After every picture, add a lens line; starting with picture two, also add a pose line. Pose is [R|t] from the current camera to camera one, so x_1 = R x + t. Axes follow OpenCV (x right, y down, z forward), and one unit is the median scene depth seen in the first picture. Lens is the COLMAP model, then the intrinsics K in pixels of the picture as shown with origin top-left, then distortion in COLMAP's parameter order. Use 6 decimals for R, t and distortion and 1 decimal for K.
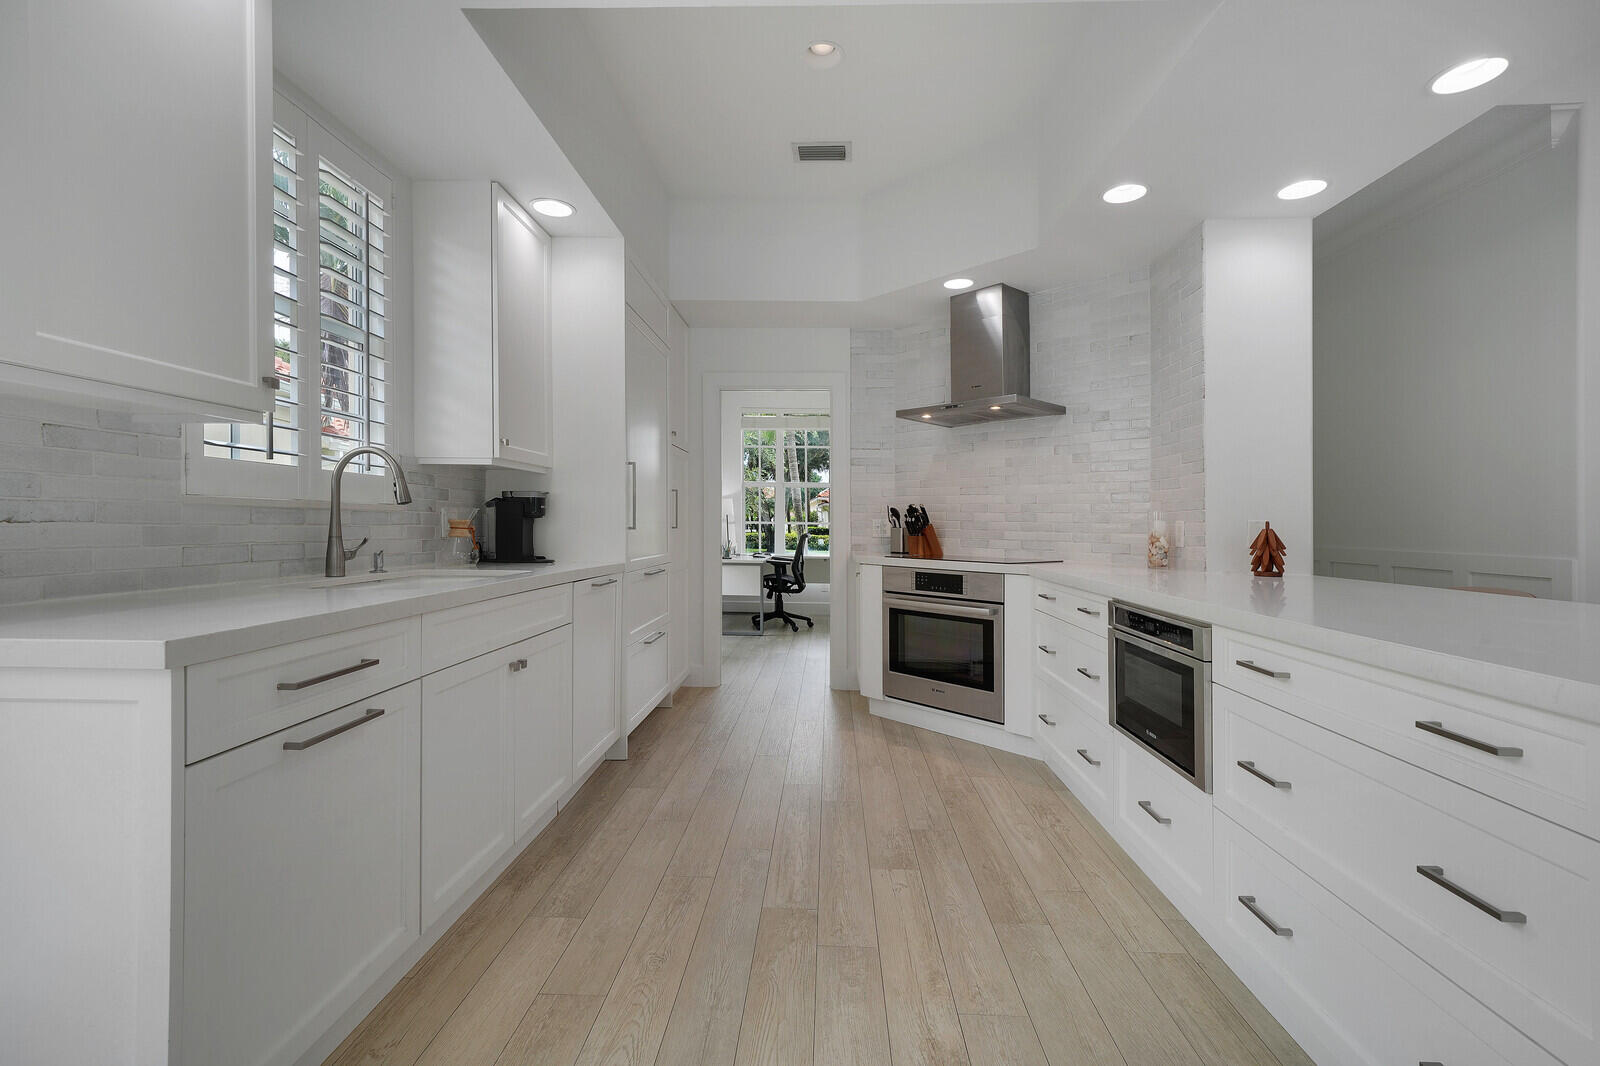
lens RADIAL K [[703.3, 0, 799.8], [0, 703.3, 523.9], [0, 0, 1]] dist [0.007949, 0.000084]
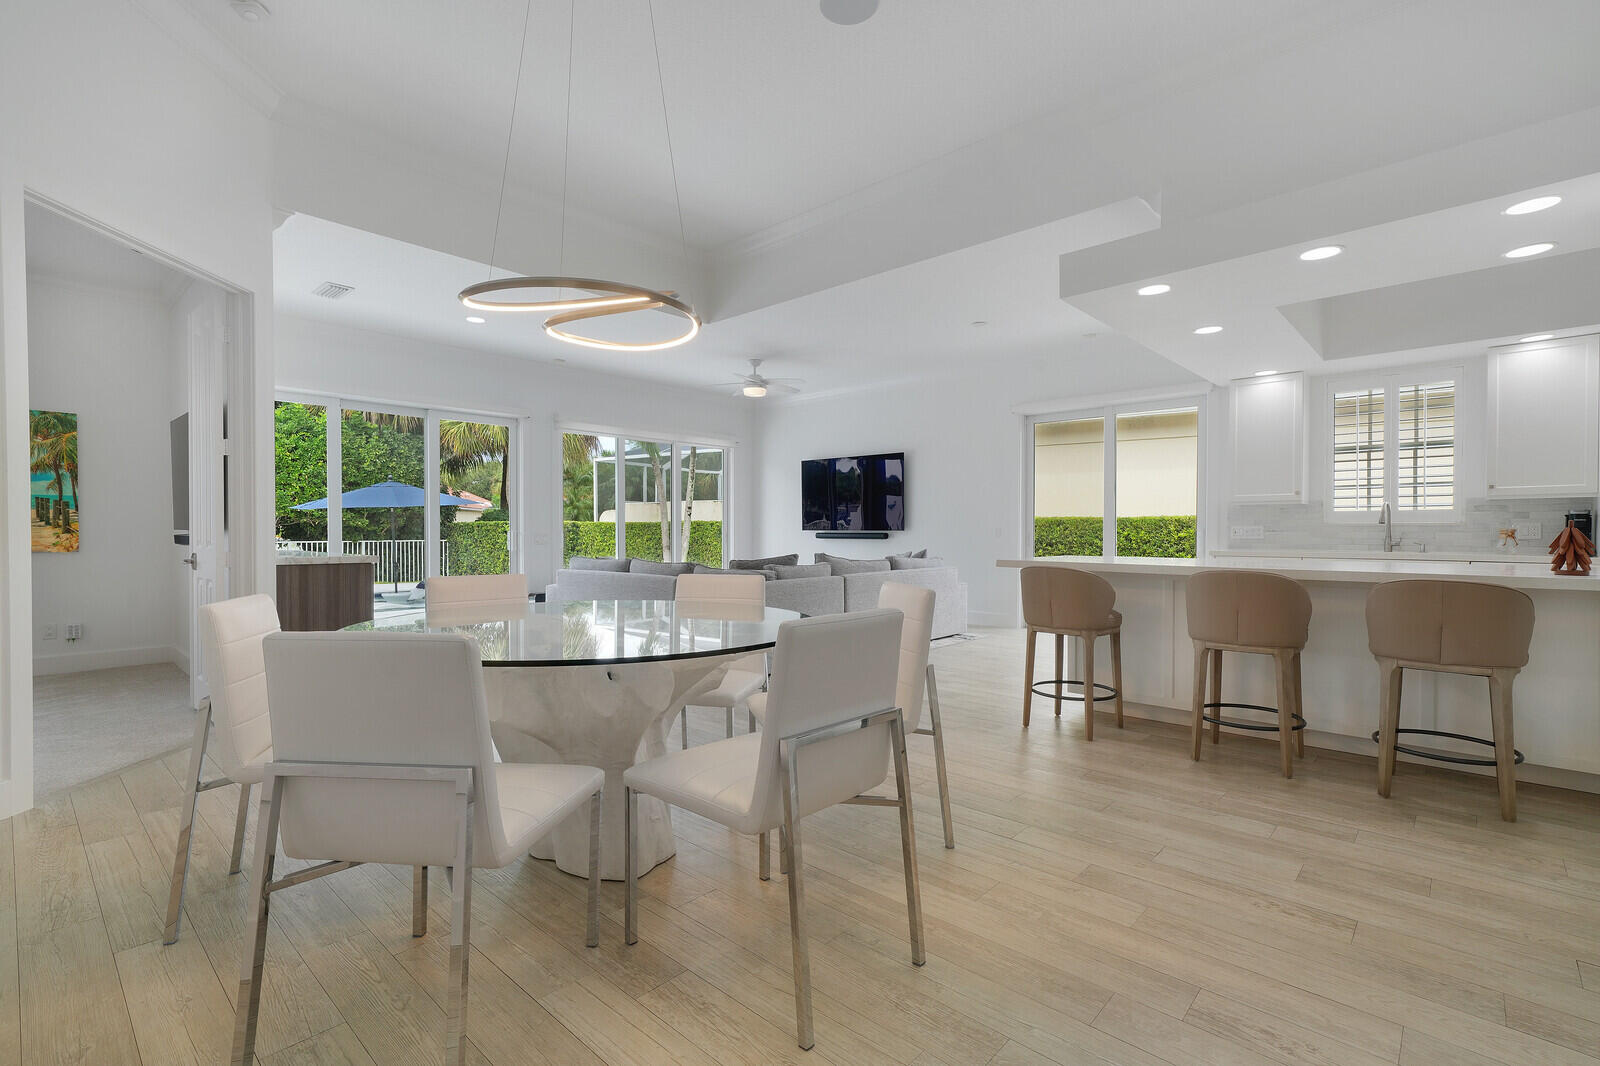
lens RADIAL K [[729.2, 0, 797.0], [0, 729.2, 536.2], [0, 0, 1]] dist [0.011263, 0.000224]
pose [[-0.642617, -0.006998, -0.766156, 2.114392], [-0.006432, 0.999972, -0.003739, 0.030179], [0.766161, 0.002525, -0.642644, 0.814859]]
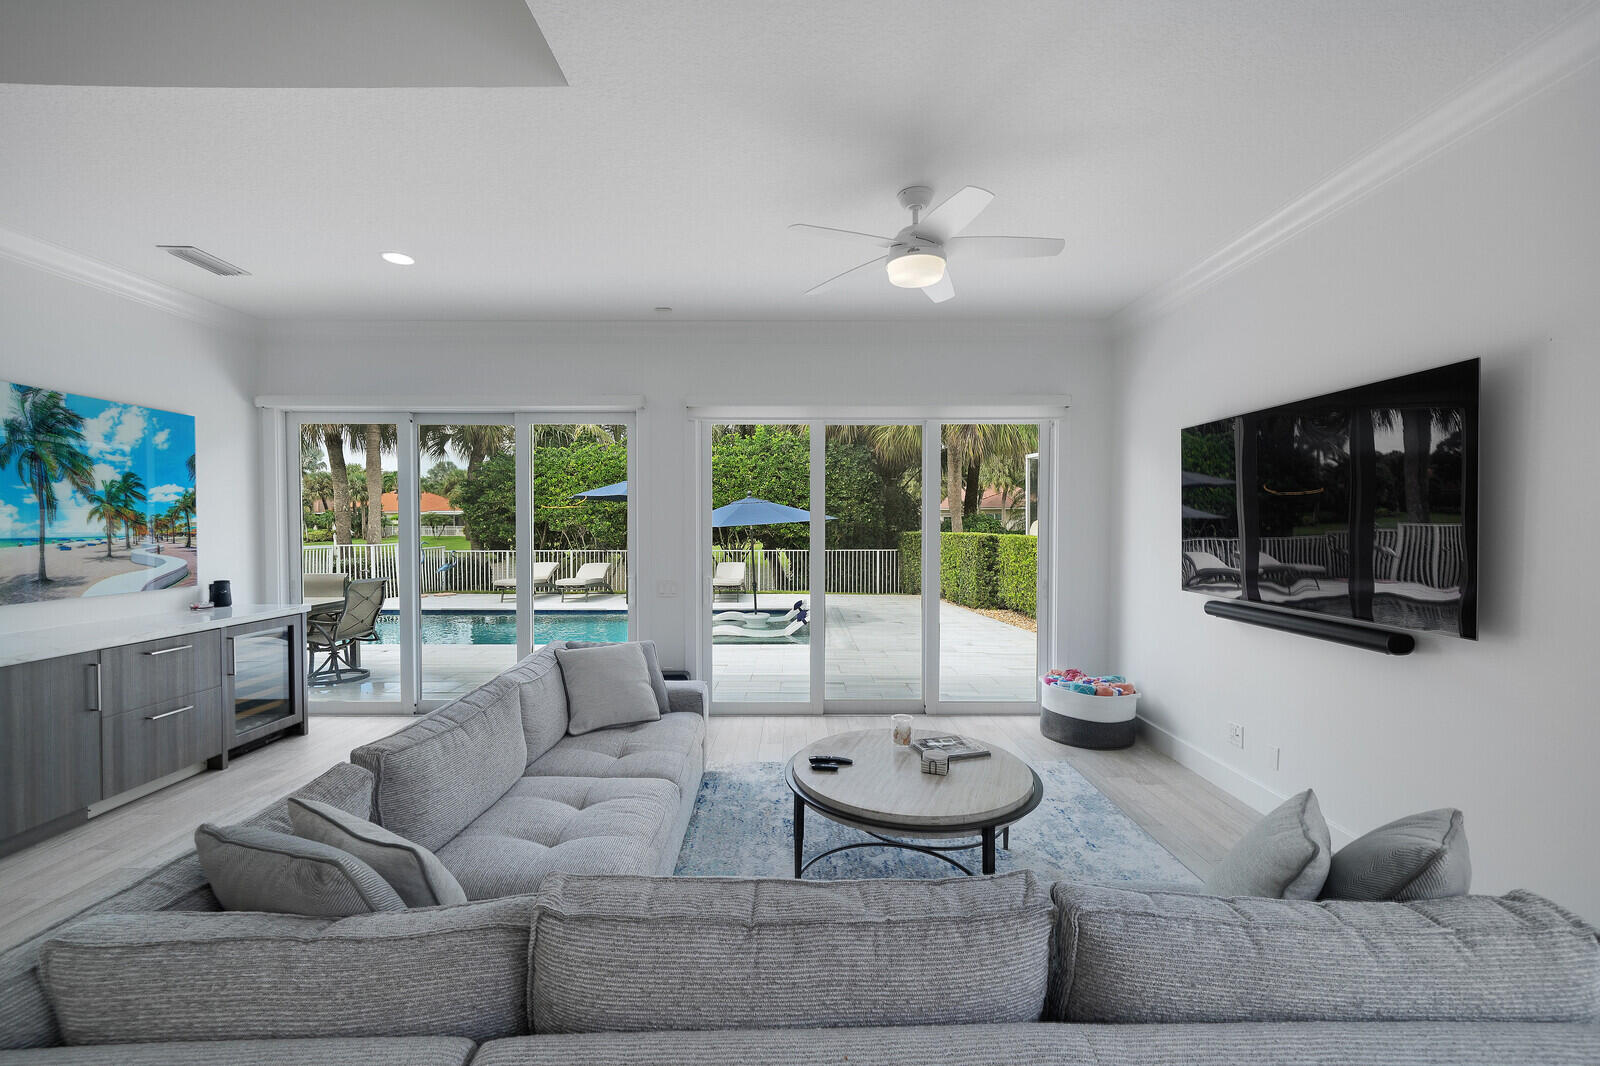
lens RADIAL K [[652.1, 0, 797.0], [0, 652.1, 538.1], [0, 0, 1]] dist [-0.007602, 0.005293]
pose [[-0.998899, -0.012929, -0.045087, 0.285208], [-0.013792, 0.999727, 0.018886, -0.134445], [0.044830, 0.019487, -0.998805, -0.101583]]
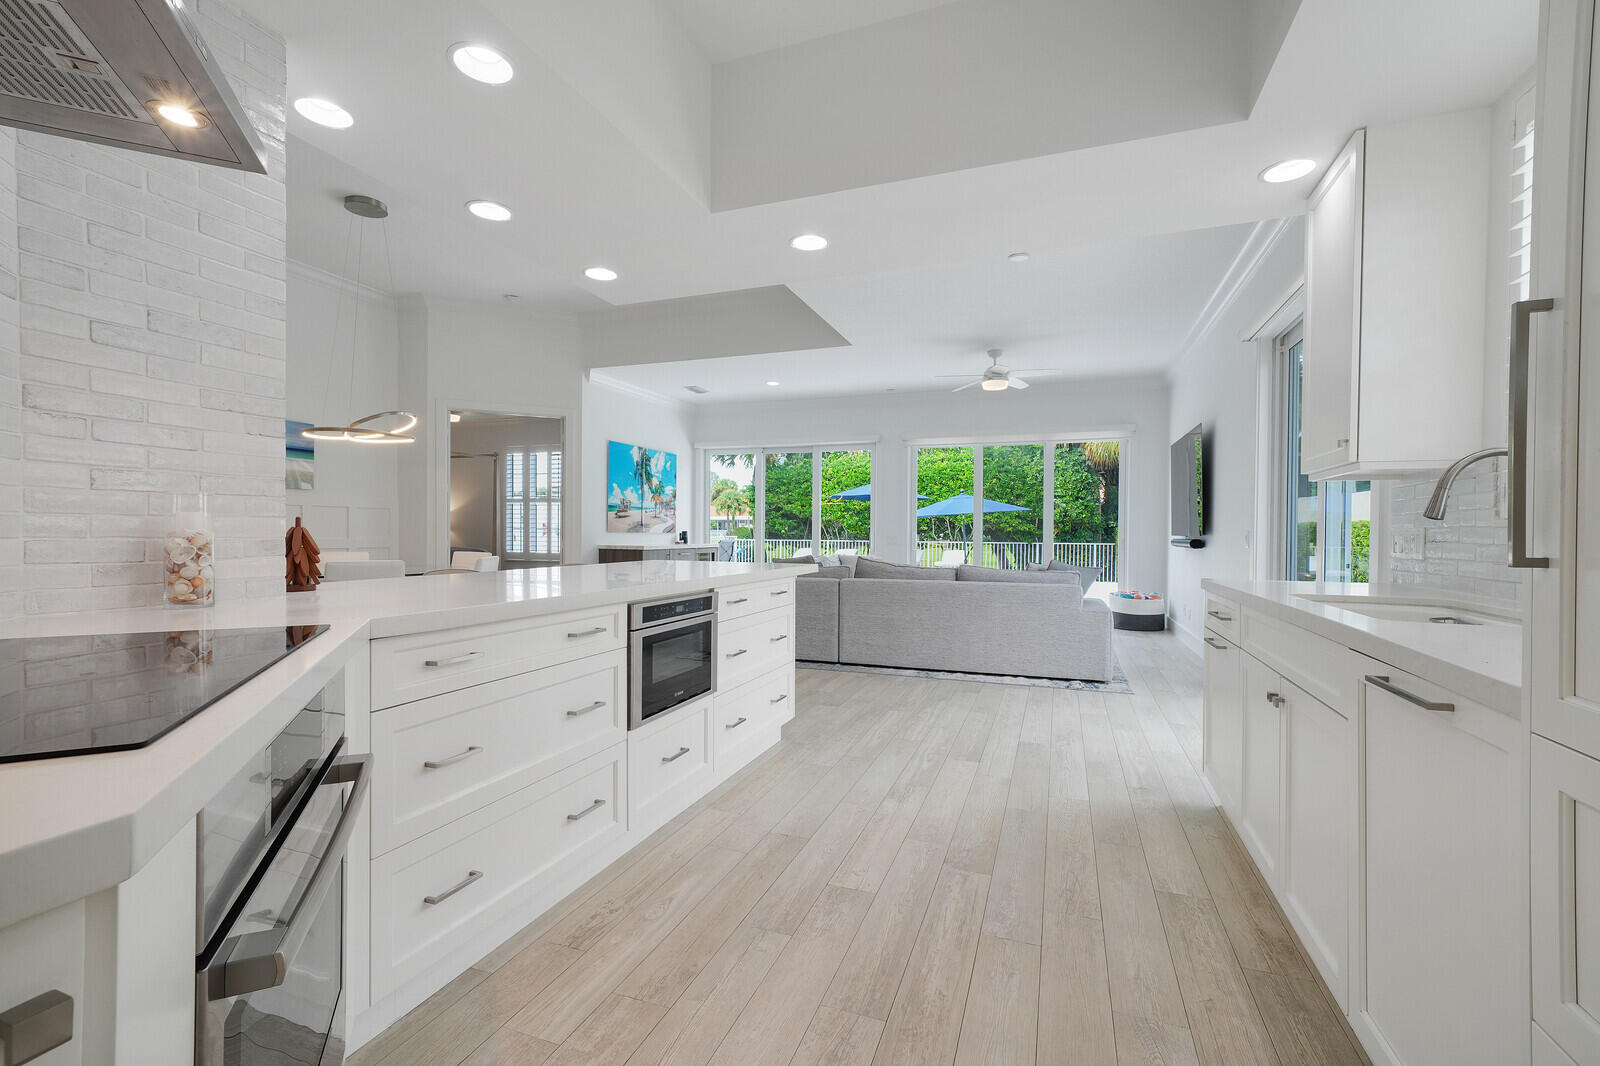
lens RADIAL K [[705.7, 0, 800.0], [0, 705.7, 533.0], [0, 0, 1]] dist [0.001892, 0.000051]
pose [[-0.951491, -0.021637, 0.306916, -0.066441], [-0.021460, 0.999762, 0.003952, -0.003168], [-0.306929, -0.002826, -0.951728, 1.498855]]
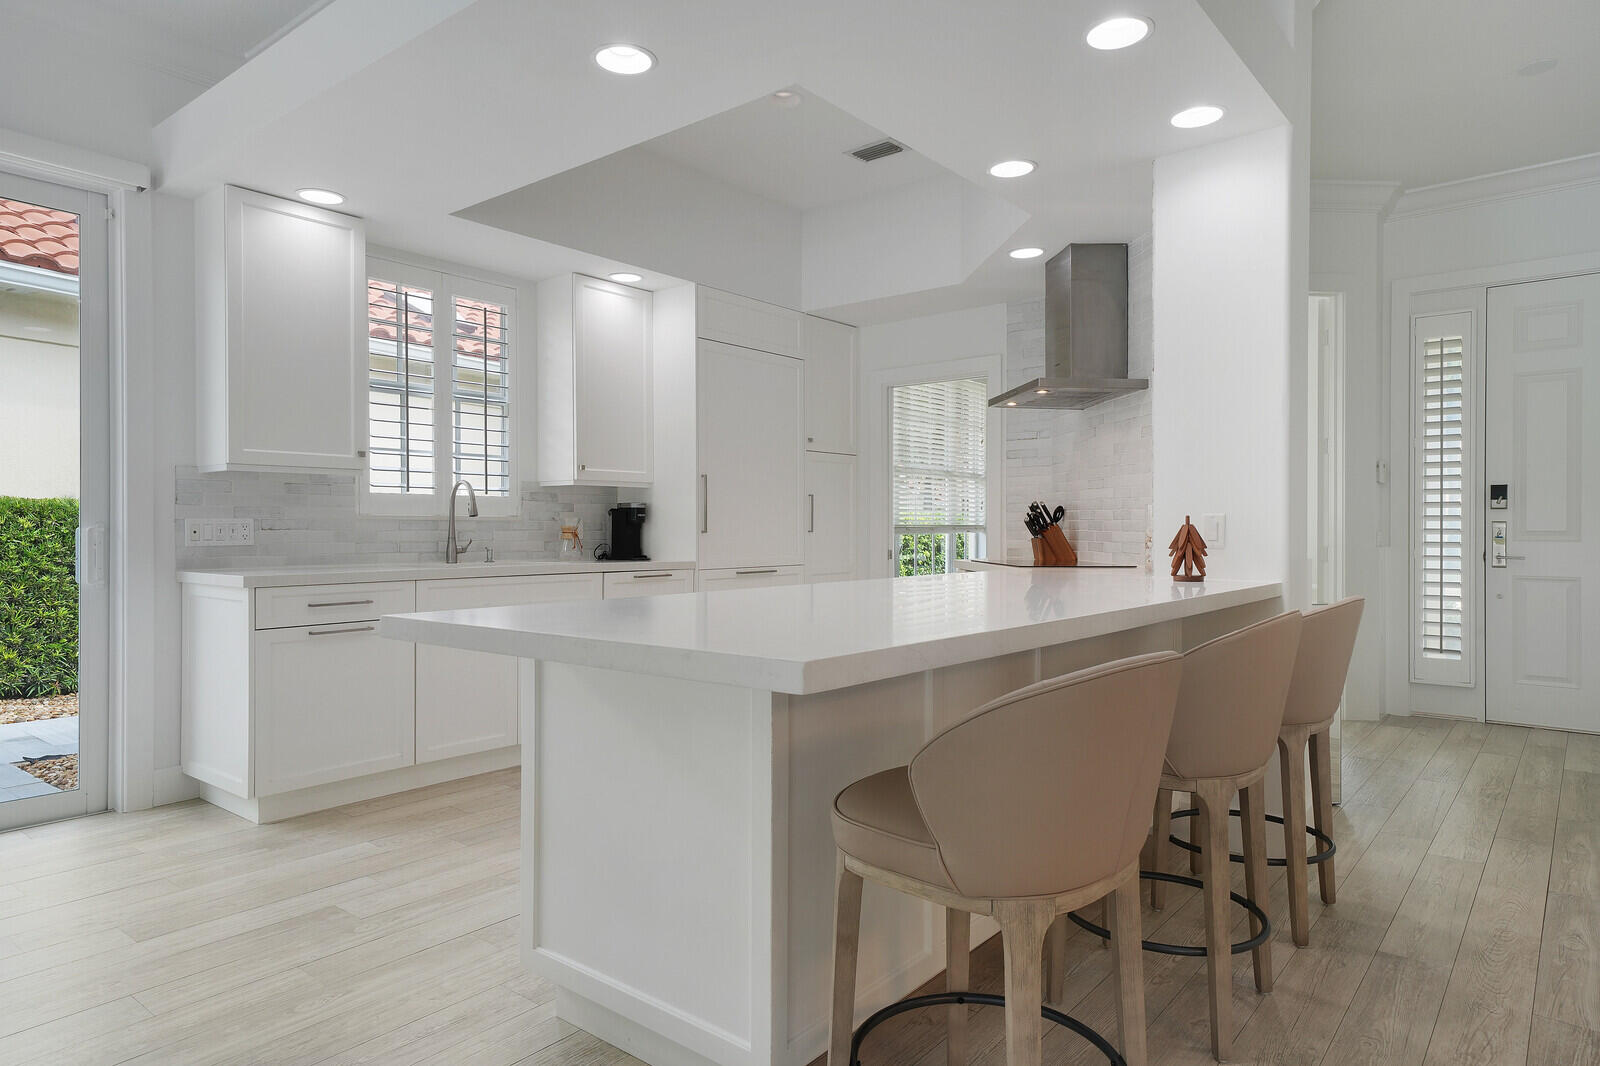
lens RADIAL K [[955.9, 0, 803.9], [0, 955.9, 532.2], [0, 0, 1]] dist [0.004369, 0.001084]
pose [[0.799766, -0.010080, -0.600227, 0.942136], [0.011144, 0.999936, -0.001945, 0.013100], [0.600208, -0.005133, 0.799828, -0.176730]]
